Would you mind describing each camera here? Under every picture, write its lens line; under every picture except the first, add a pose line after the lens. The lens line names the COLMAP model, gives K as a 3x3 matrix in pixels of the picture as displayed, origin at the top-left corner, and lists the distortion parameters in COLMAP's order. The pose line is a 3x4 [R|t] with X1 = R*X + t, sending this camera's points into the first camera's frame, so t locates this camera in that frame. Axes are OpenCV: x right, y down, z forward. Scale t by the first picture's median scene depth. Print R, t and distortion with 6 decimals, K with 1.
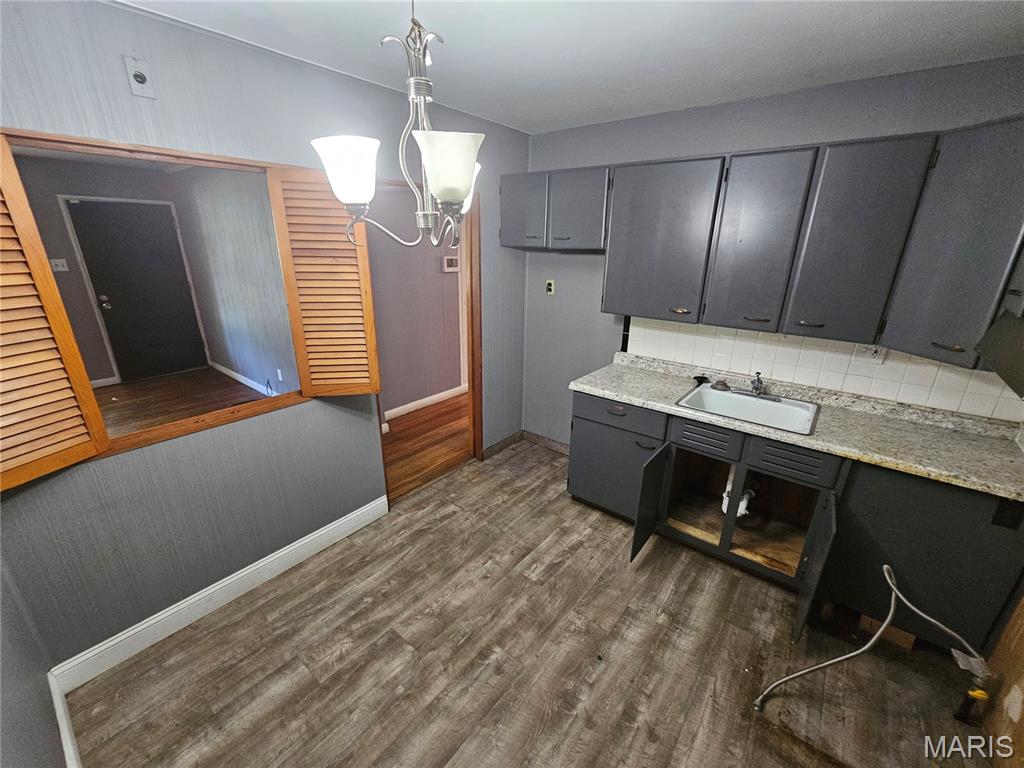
lens RADIAL K [[418.5, 0, 508.0], [0, 418.5, 386.5], [0, 0, 1]] dist [0.000971, 0.000128]
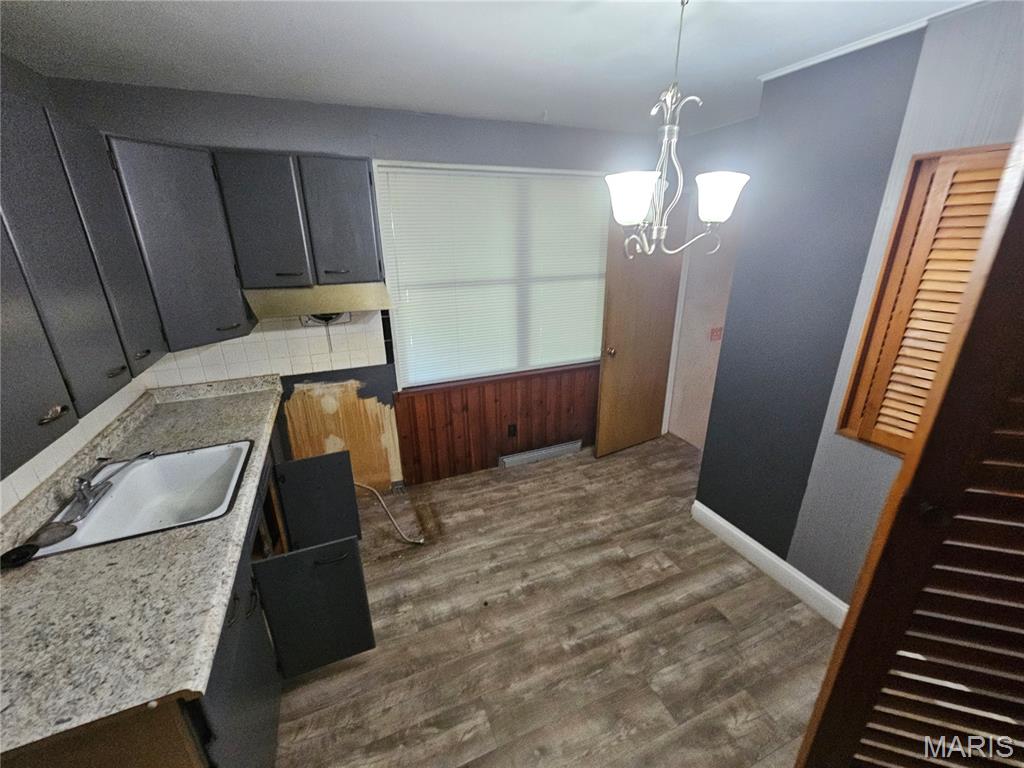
lens RADIAL K [[418.5, 0, 512.3], [0, 418.5, 388.2], [0, 0, 1]] dist [0.000971, 0.000128]
pose [[-0.881555, -0.165692, 0.442049, -0.248012], [0.153061, 0.785480, 0.599661, -0.482682], [-0.446580, 0.596295, -0.667083, 1.318727]]
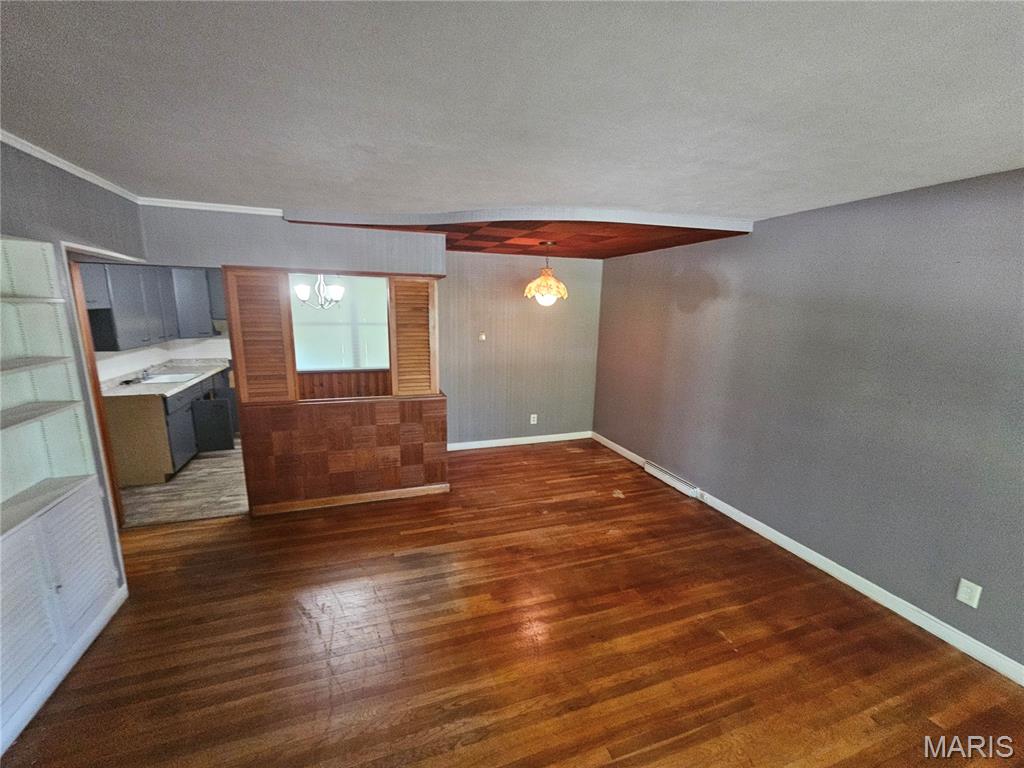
lens RADIAL K [[418.5, 0, 510.7], [0, 418.5, 387.0], [0, 0, 1]] dist [0.000971, 0.000128]
pose [[-0.848535, -0.128033, 0.513415, -2.296970], [0.146282, 0.875710, 0.460145, -0.743819], [-0.508517, 0.465553, -0.724342, 1.978458]]
